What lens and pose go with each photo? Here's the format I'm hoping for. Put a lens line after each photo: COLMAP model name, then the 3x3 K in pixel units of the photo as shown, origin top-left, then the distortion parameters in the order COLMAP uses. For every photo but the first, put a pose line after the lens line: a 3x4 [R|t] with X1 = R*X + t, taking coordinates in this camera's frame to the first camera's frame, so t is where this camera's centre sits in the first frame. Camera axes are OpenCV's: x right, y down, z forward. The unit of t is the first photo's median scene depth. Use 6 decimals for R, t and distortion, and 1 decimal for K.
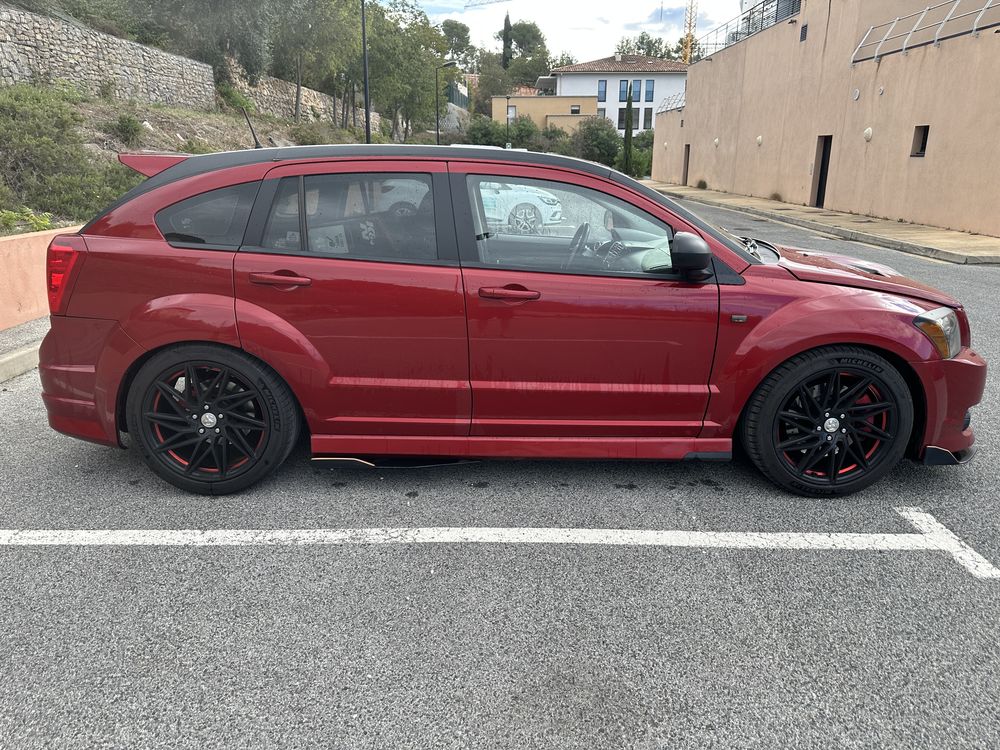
lens RADIAL K [[718.8, 0, 503.1], [0, 718.8, 376.8], [0, 0, 1]] dist [0.018907, -0.022657]
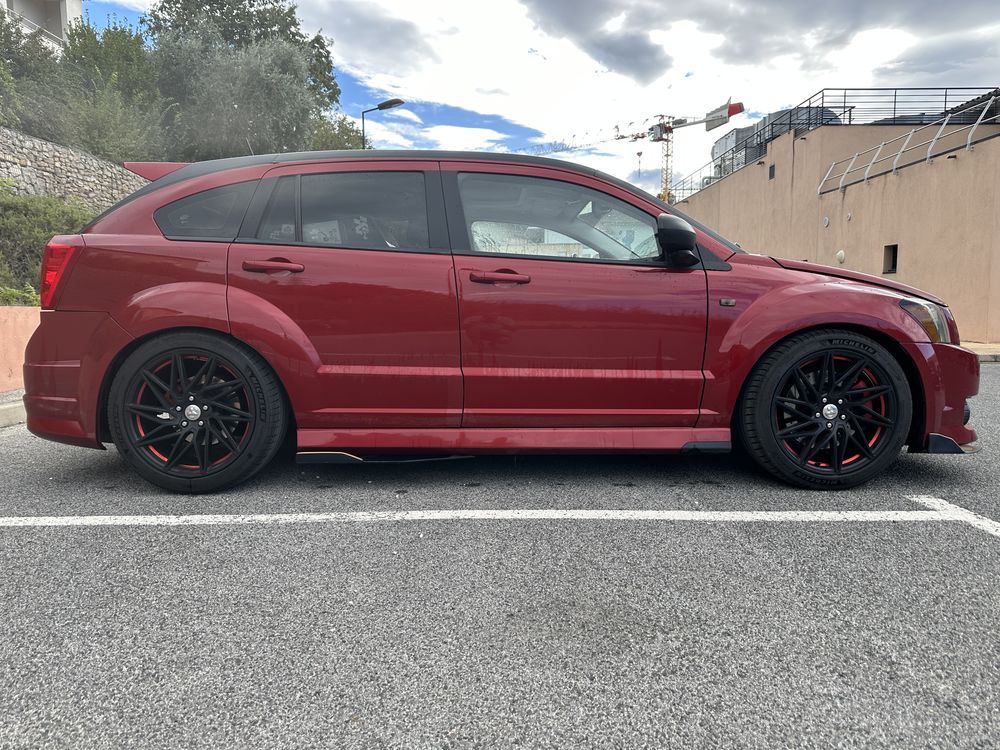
lens RADIAL K [[718.8, 0, 504.9], [0, 718.8, 384.3], [0, 0, 1]] dist [0.018907, -0.022657]
pose [[0.999854, -0.012217, 0.011975, 0.001497], [0.014304, 0.981001, -0.193474, 0.219806], [-0.009384, 0.193617, 0.981032, 0.034946]]
